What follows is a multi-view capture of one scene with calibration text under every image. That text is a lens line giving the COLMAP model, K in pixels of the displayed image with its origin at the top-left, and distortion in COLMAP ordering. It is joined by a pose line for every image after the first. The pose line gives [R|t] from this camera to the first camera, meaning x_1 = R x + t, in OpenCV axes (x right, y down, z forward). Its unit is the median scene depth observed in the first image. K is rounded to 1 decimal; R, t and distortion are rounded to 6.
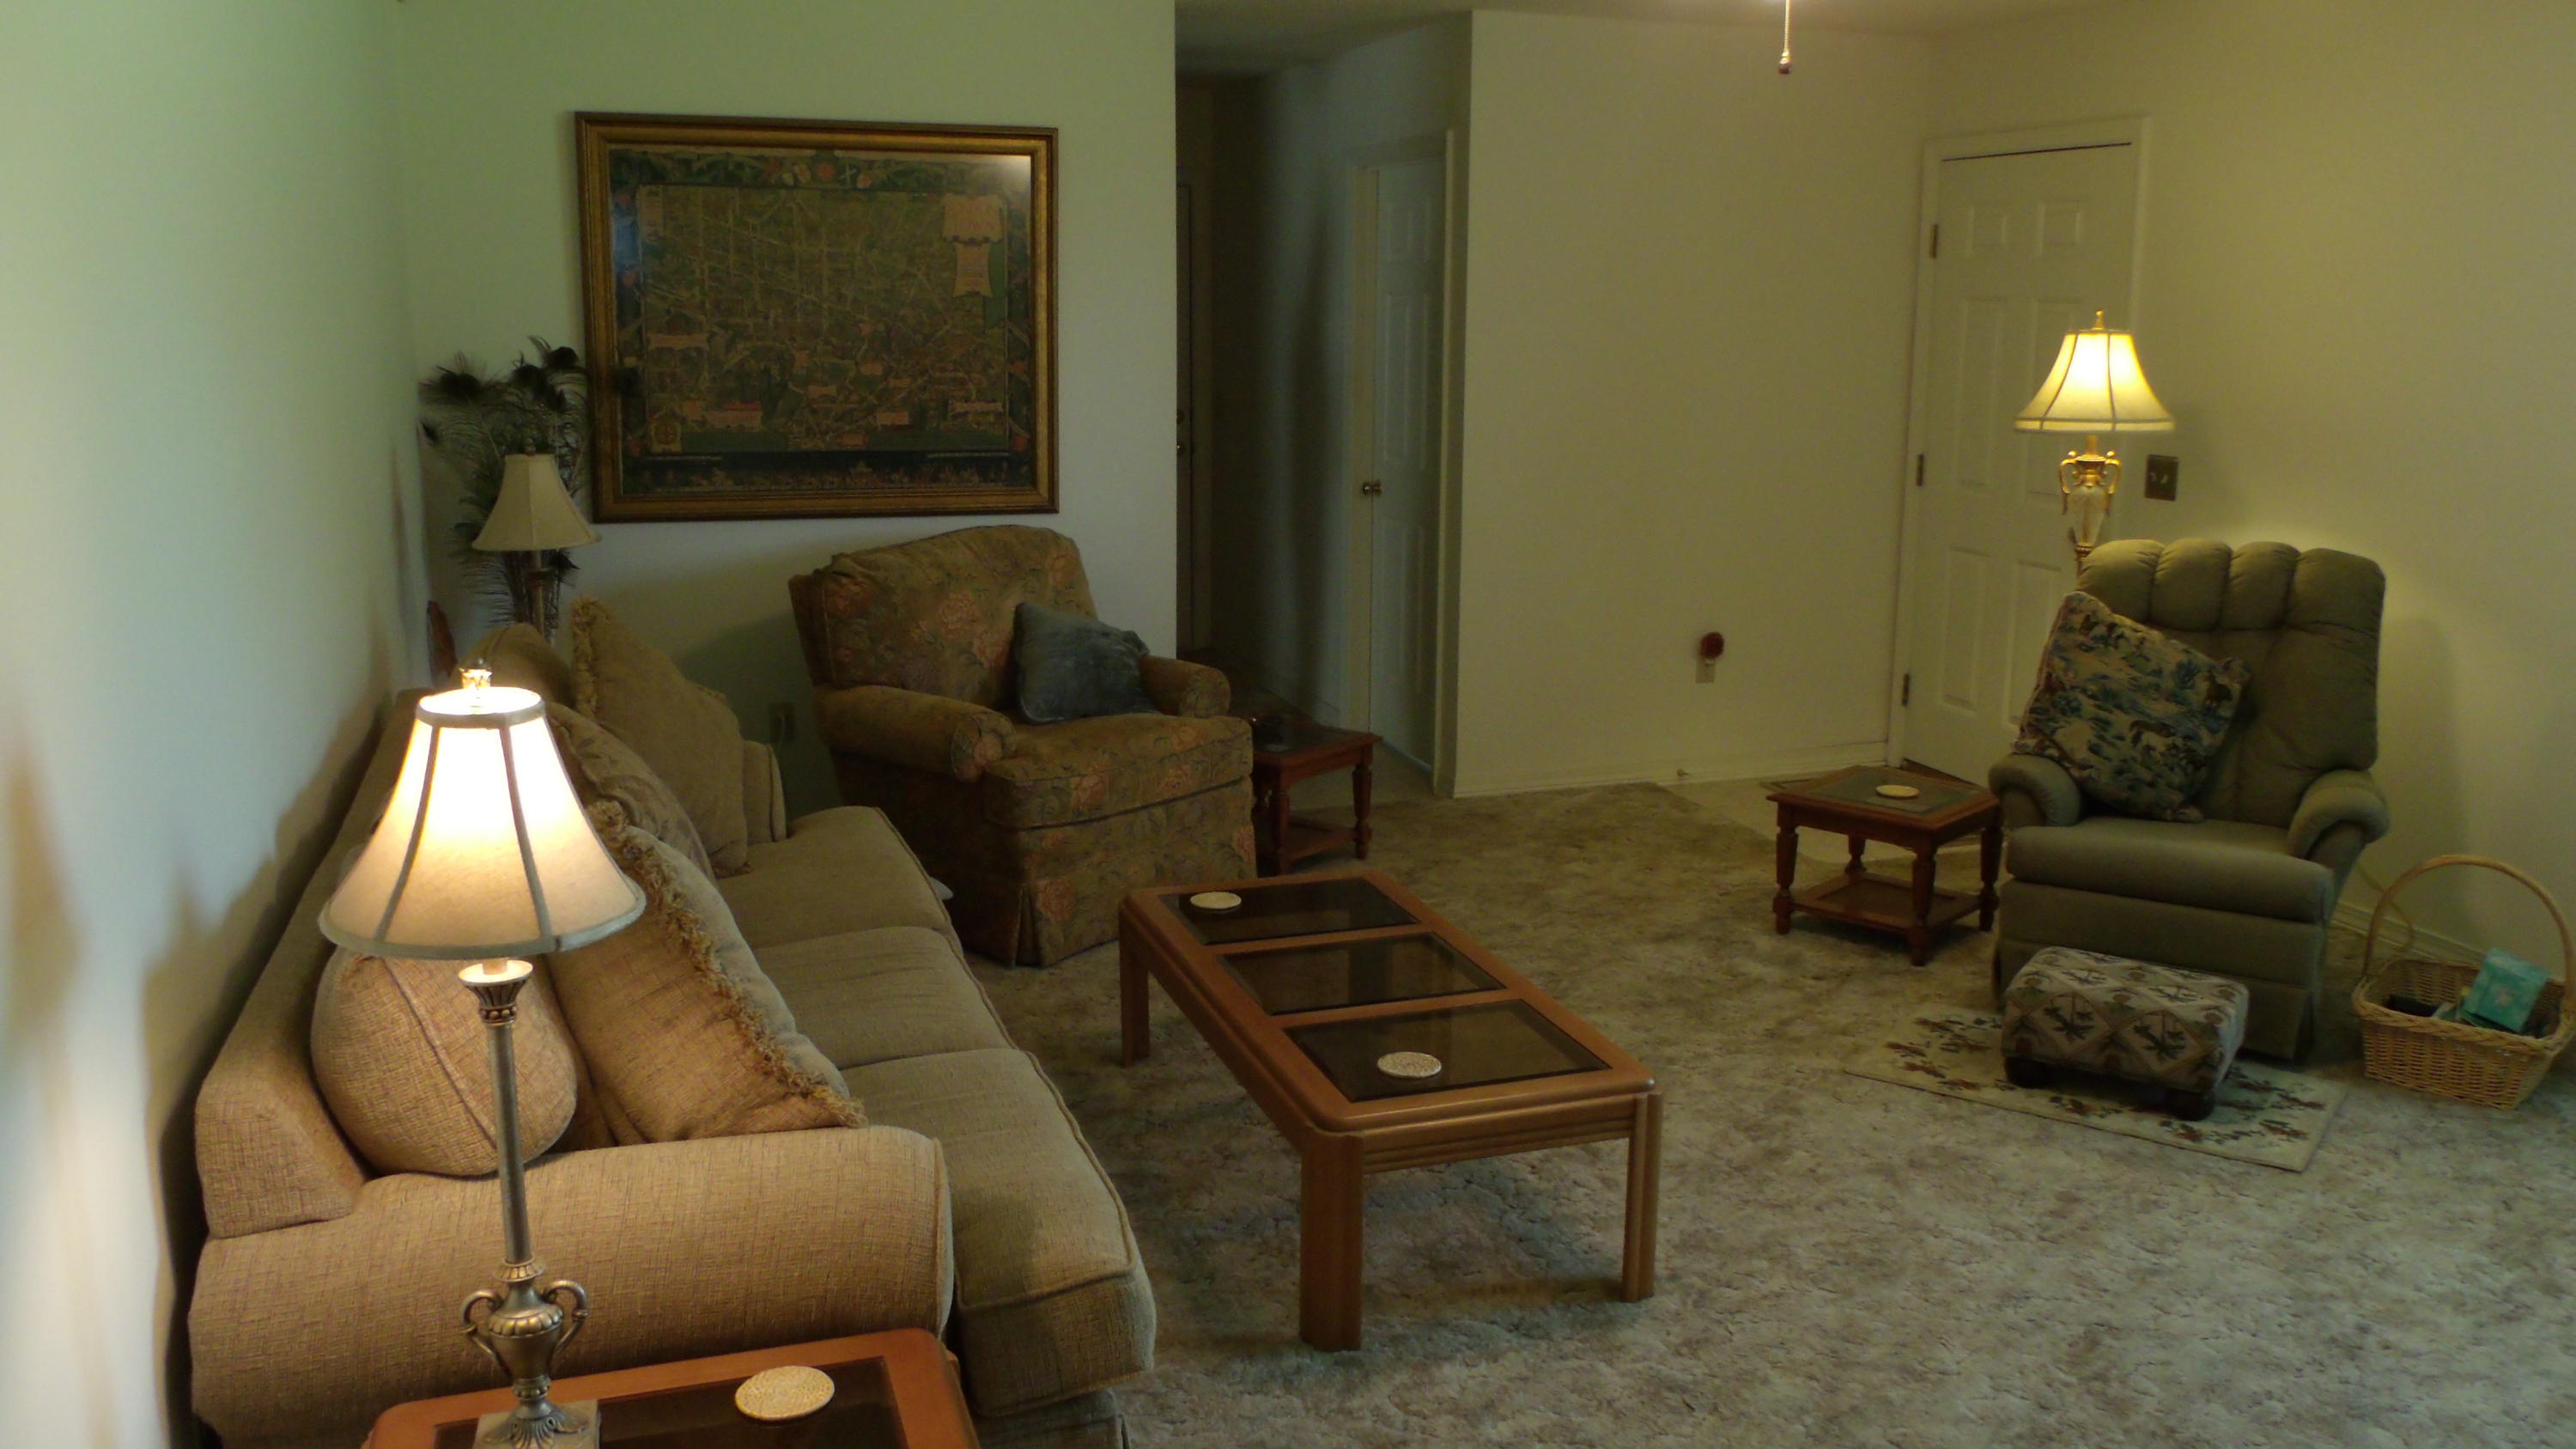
lens RADIAL K [[2048.7, 0, 1303.0], [0, 2048.7, 716.4], [0, 0, 1]] dist [-0.035753, 0.014644]
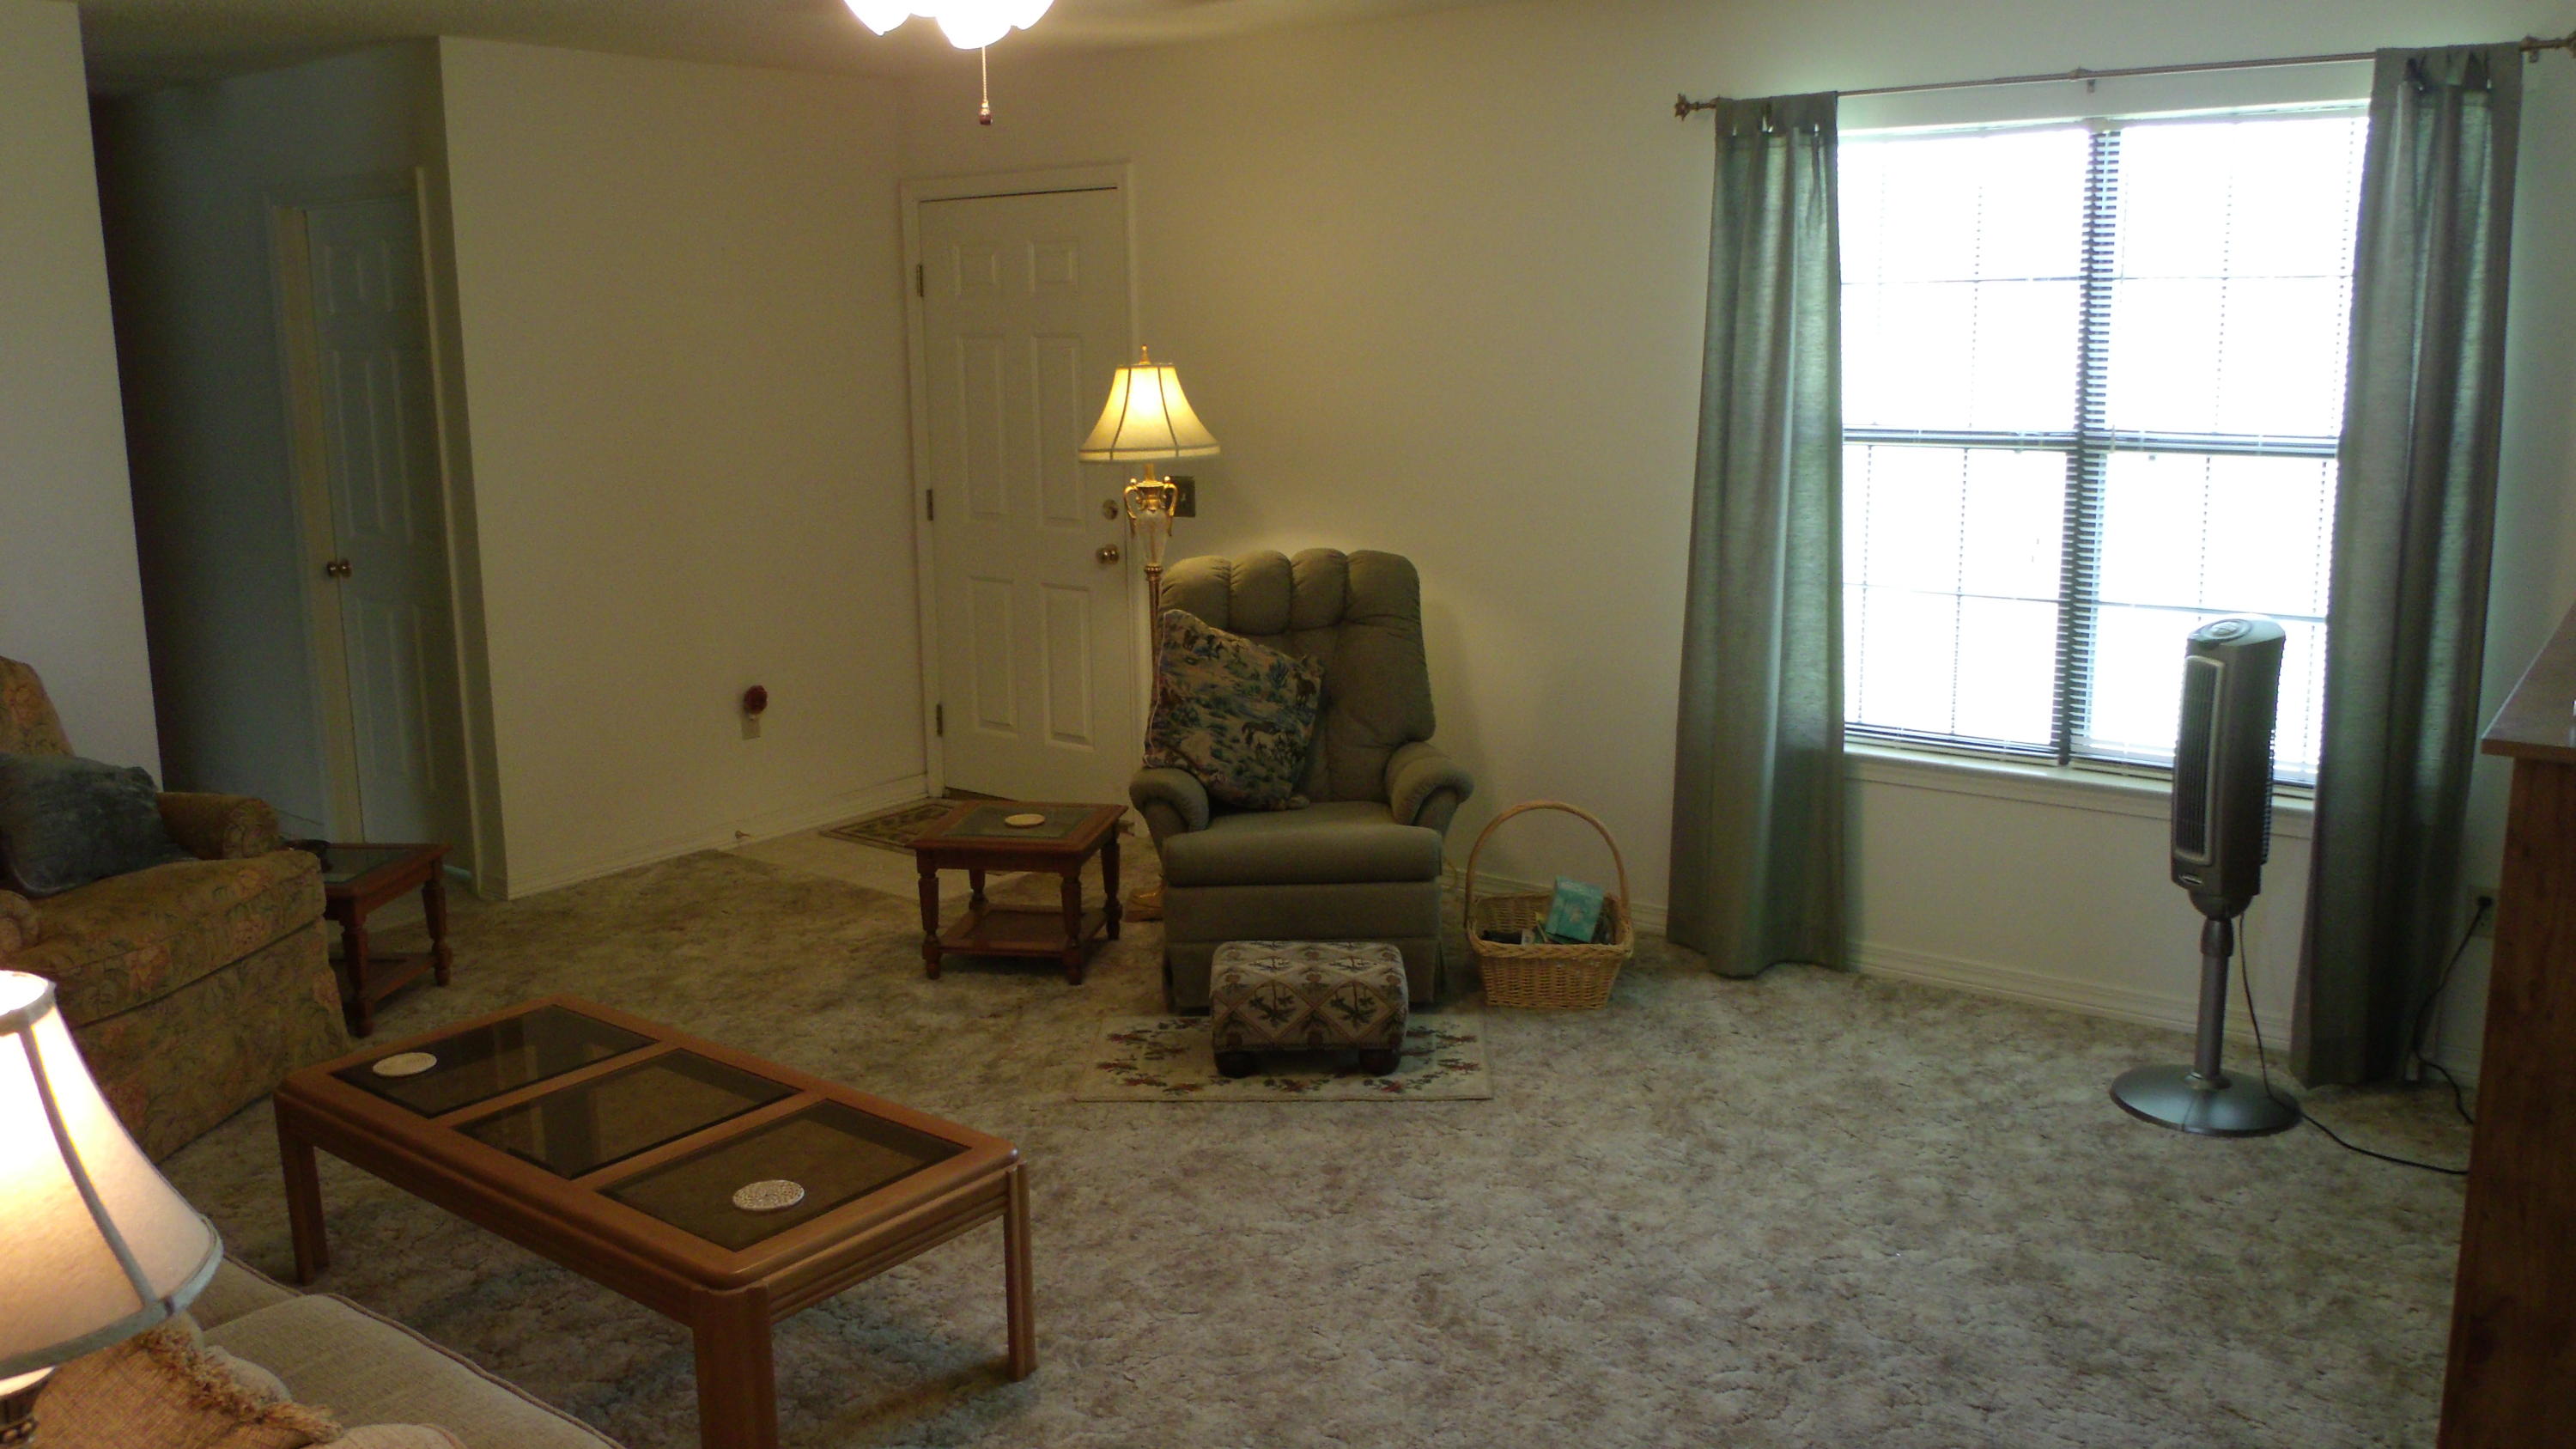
lens RADIAL K [[2048.7, 0, 1290.3], [0, 2048.7, 724.5], [0, 0, 1]] dist [-0.035753, 0.014644]
pose [[0.836219, -0.125351, 0.533877, -0.156125], [0.130616, 0.991035, 0.028102, -0.024961], [-0.532613, 0.046233, 0.845095, 0.067820]]
